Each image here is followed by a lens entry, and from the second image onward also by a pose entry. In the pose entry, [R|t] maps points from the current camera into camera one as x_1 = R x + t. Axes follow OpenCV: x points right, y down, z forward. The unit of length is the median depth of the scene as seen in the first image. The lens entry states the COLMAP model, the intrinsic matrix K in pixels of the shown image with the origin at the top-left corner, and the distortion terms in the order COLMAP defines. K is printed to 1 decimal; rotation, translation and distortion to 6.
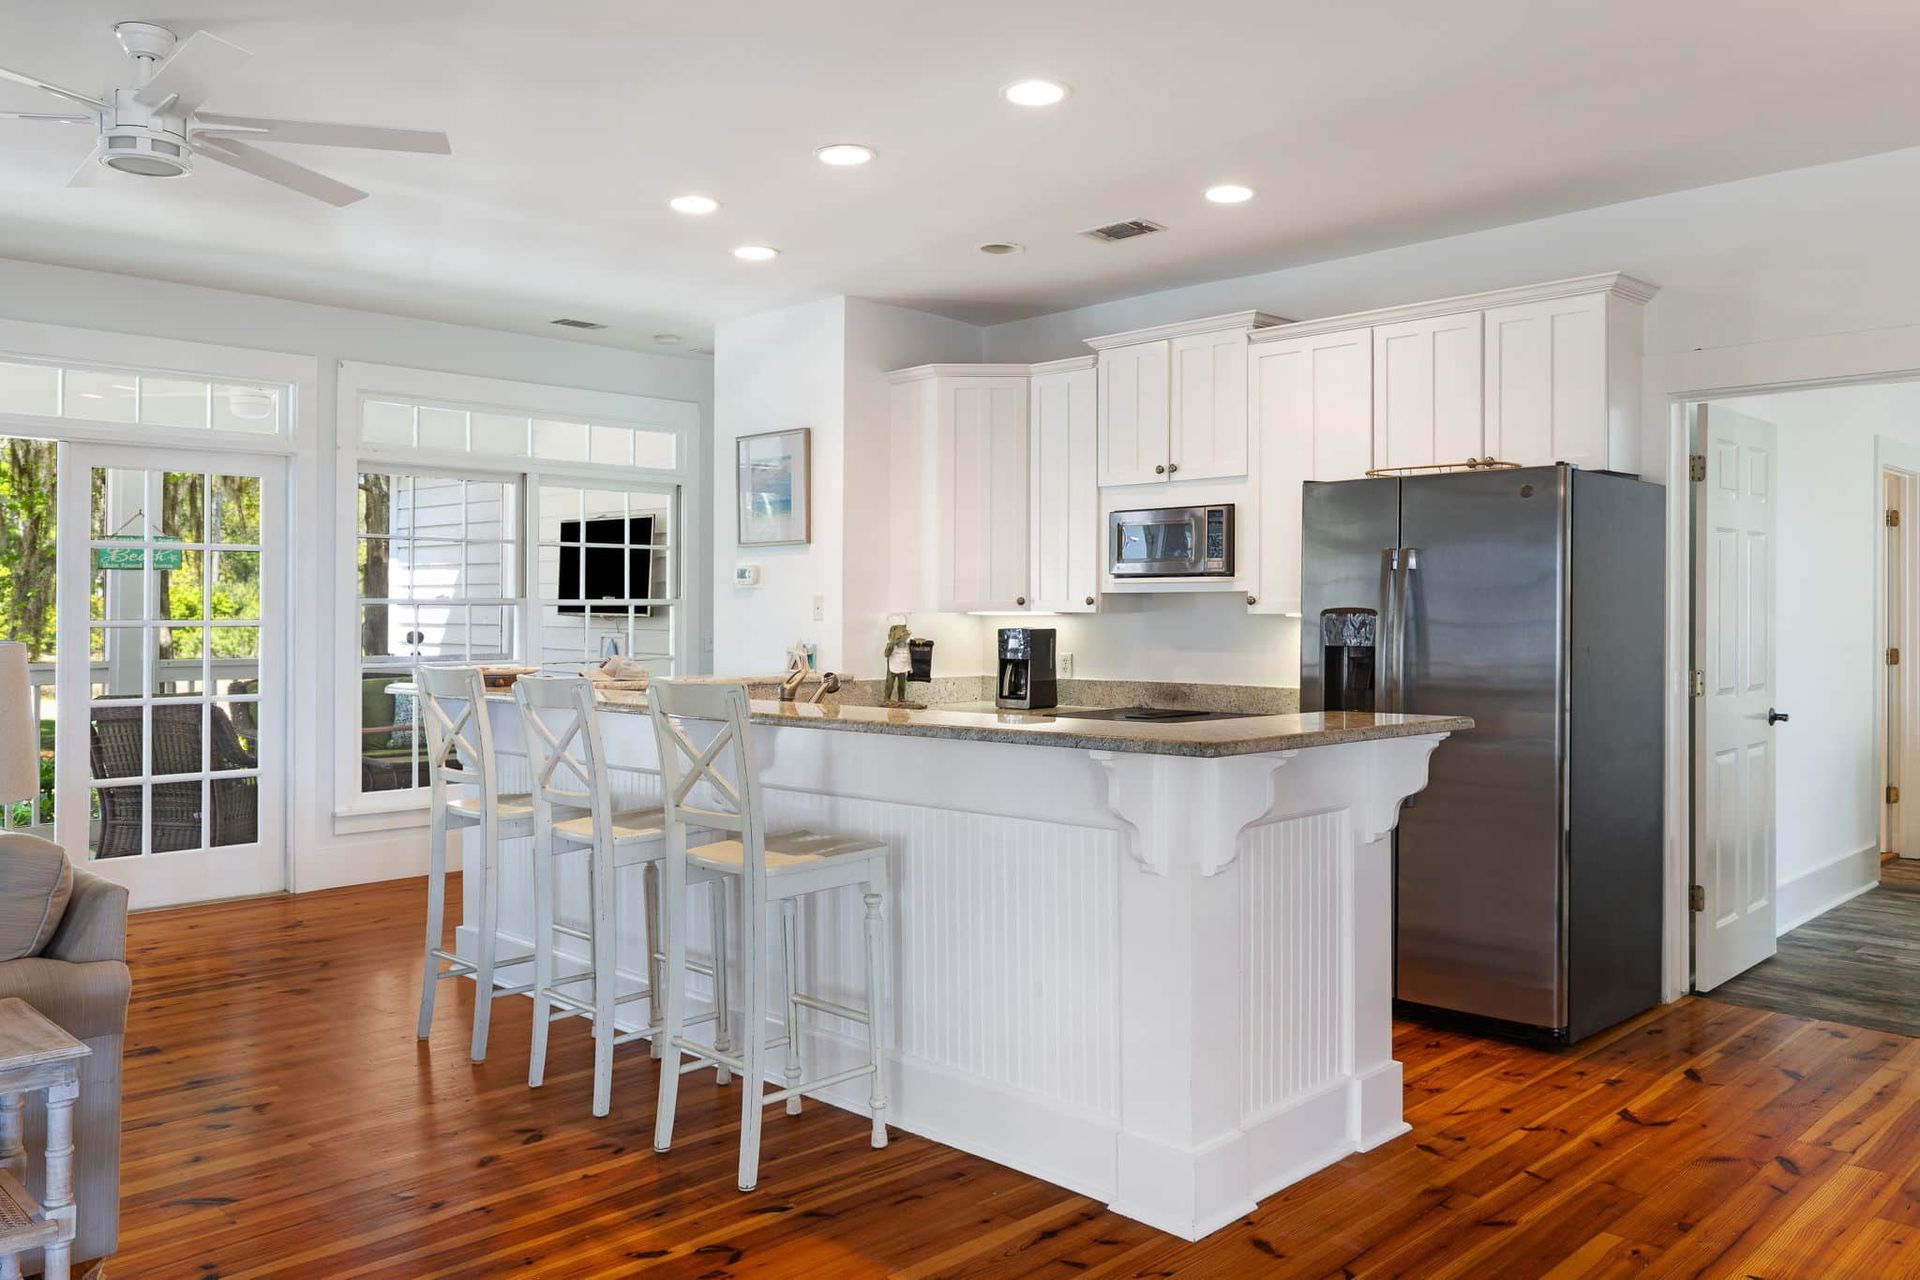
lens RADIAL K [[1475.2, 0, 988.2], [0, 1475.2, 604.8], [0, 0, 1]] dist [0.017558, -0.016103]
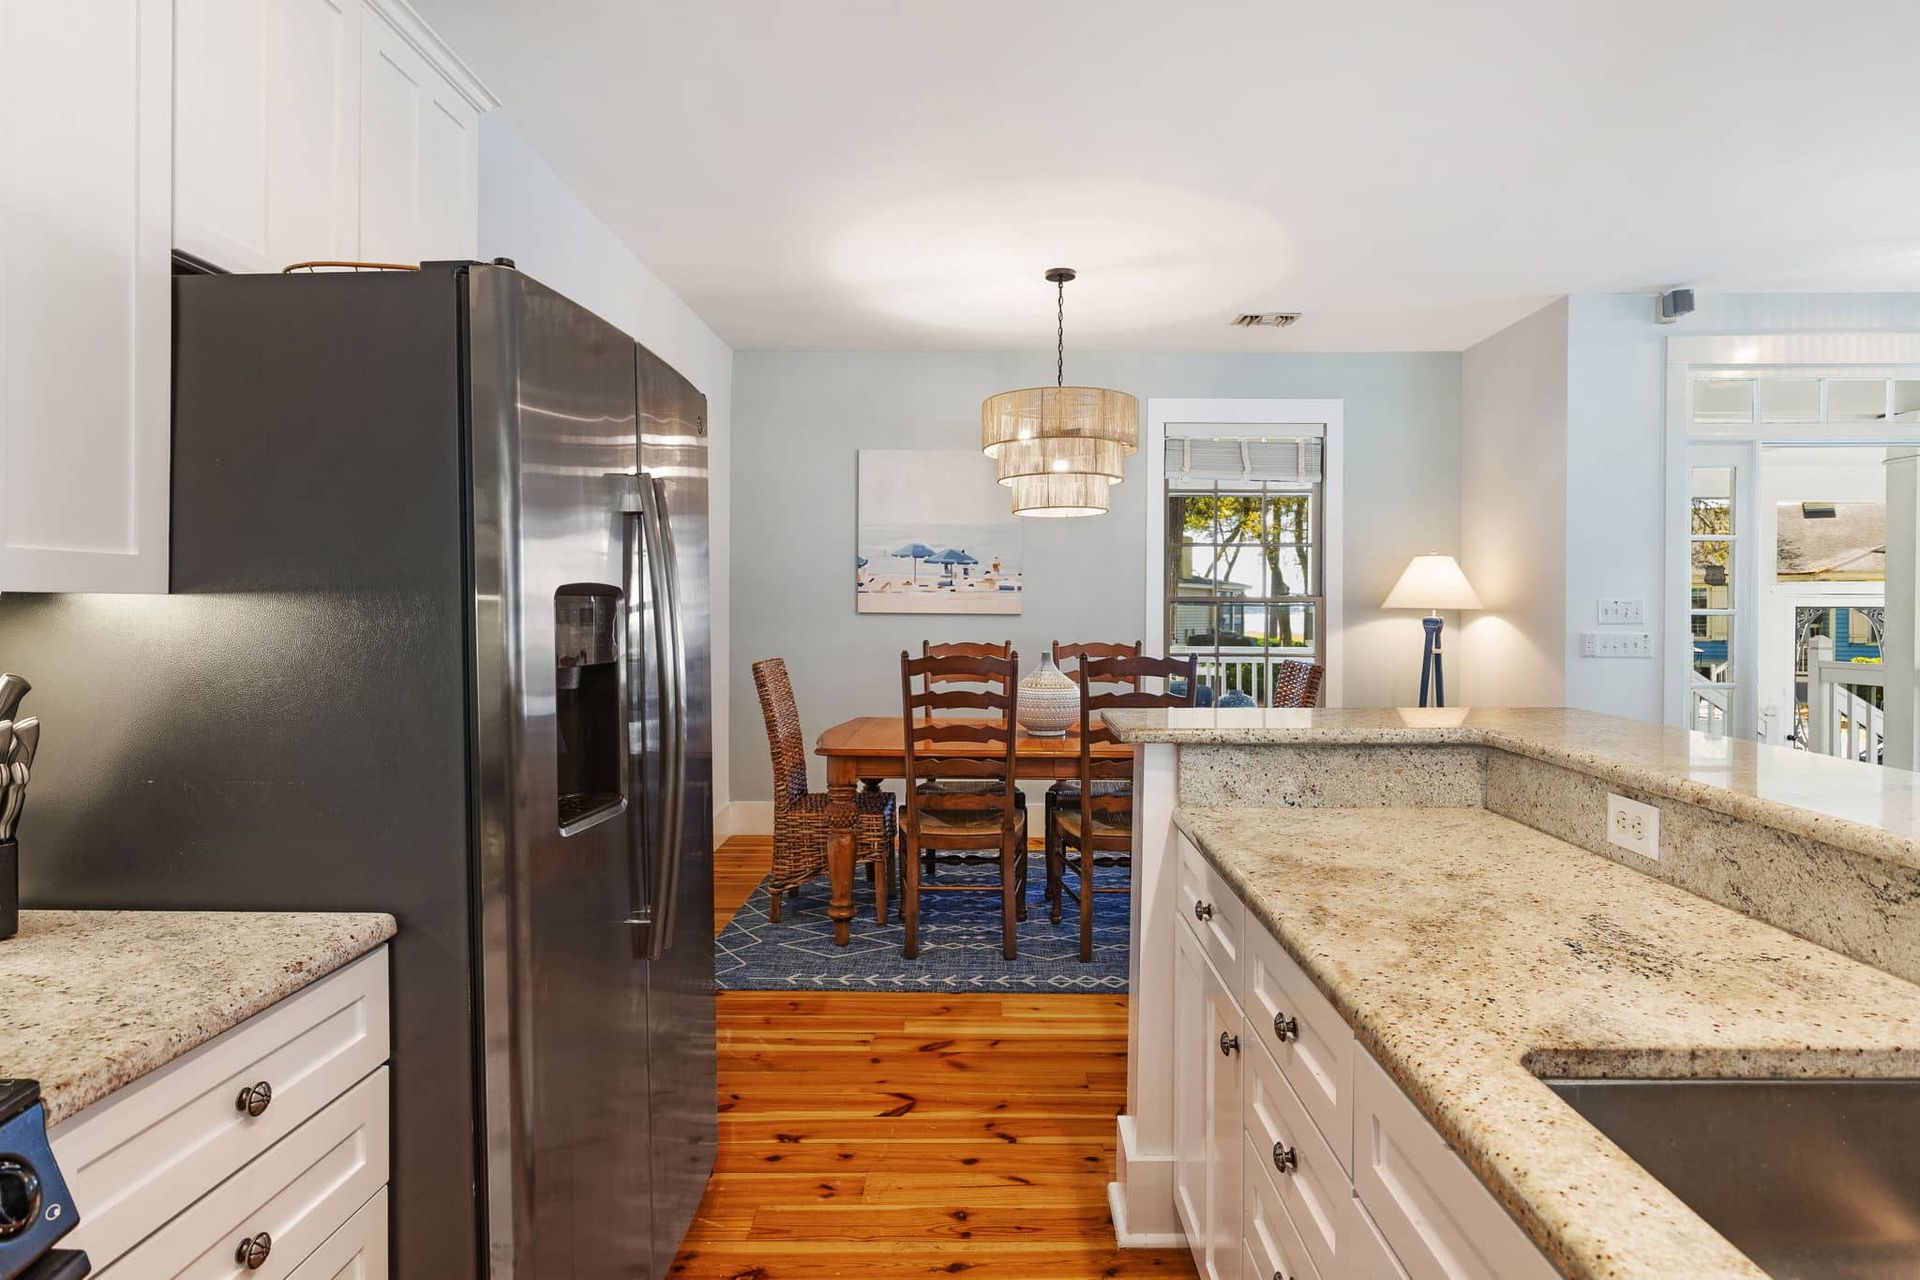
lens RADIAL K [[1024.0, 0, 986.9], [0, 1024.0, 635.6], [0, 0, 1]] dist [0.004973, 0.000476]
pose [[-0.690182, -0.020535, 0.723345, -0.059232], [-0.005709, 0.999721, 0.022935, 0.007436], [-0.723614, 0.011700, -0.690106, 0.871966]]
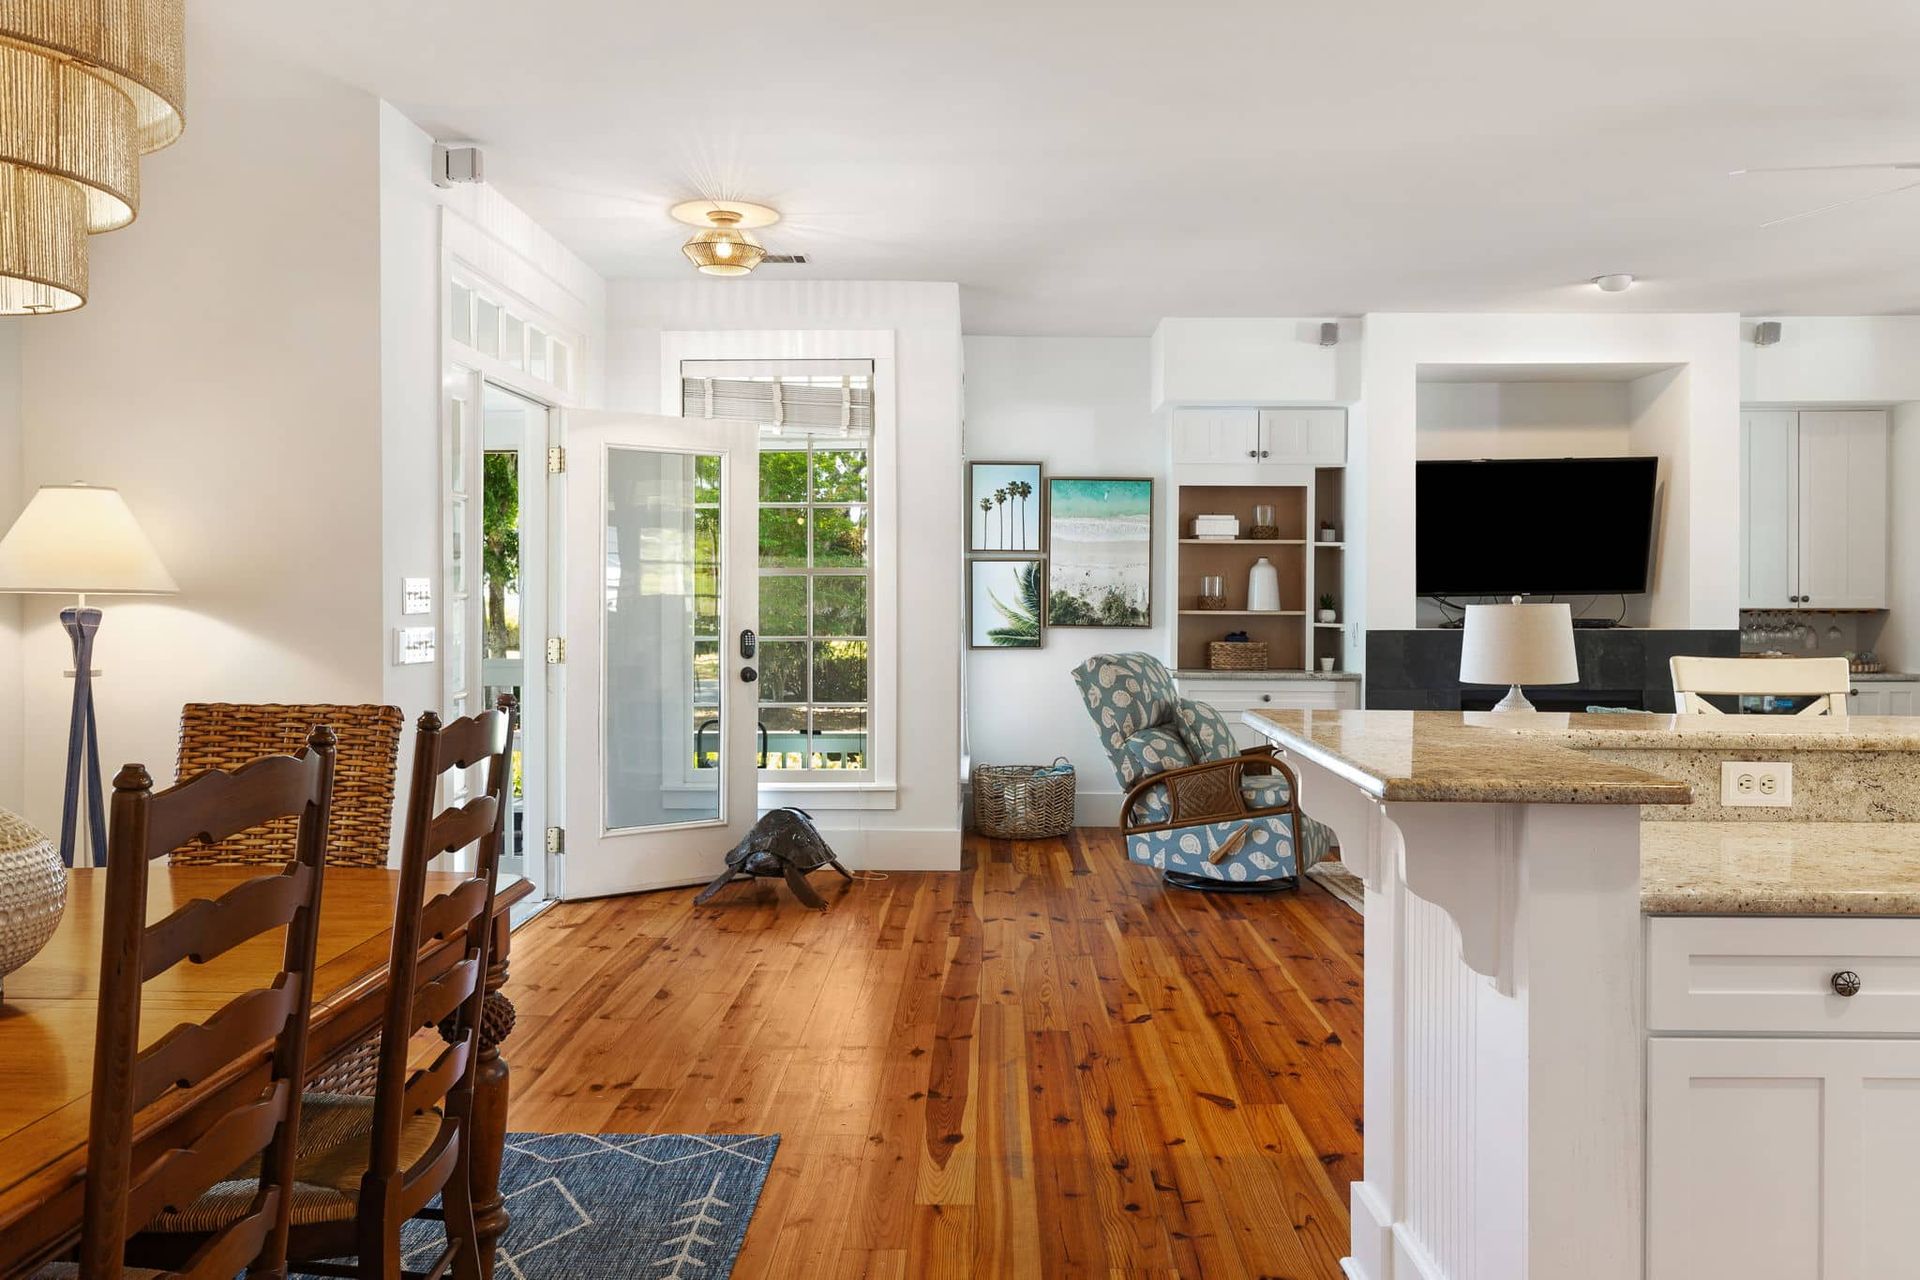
lens RADIAL K [[1475.2, 0, 972.9], [0, 1475.2, 620.3], [0, 0, 1]] dist [0.017558, -0.016103]
pose [[-0.723164, 0.011758, -0.690576, 0.460037], [0.002486, 0.999893, 0.014420, 0.005771], [0.690671, 0.008711, -0.723116, 0.734504]]
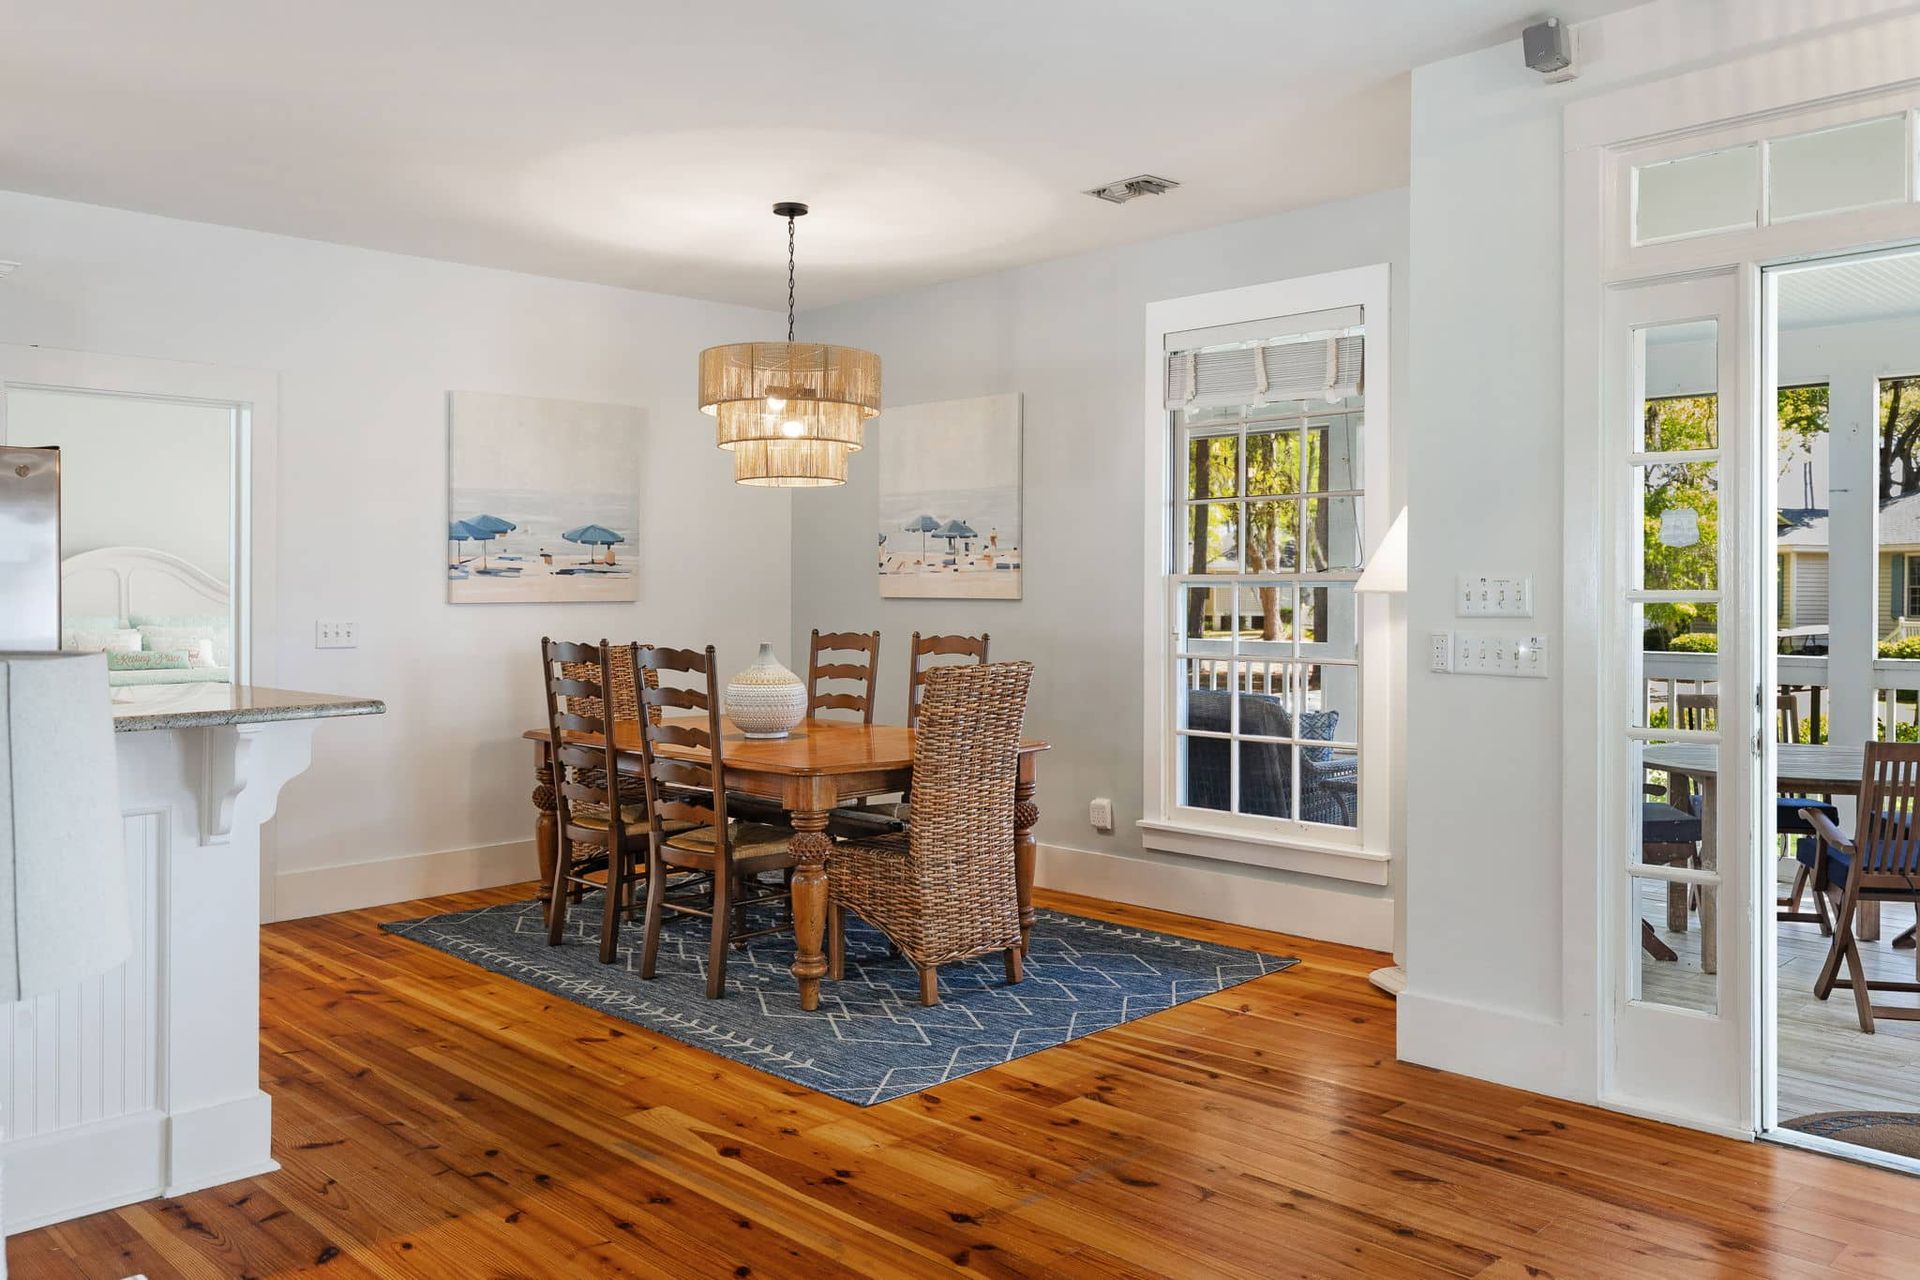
lens RADIAL K [[1475.2, 0, 964.4], [0, 1475.2, 594.6], [0, 0, 1]] dist [0.017558, -0.016103]
pose [[0.012888, -0.003800, 0.999910, -0.457875], [-0.001330, 0.999992, 0.003818, 0.001841], [-0.999916, -0.001379, 0.012882, 0.235330]]
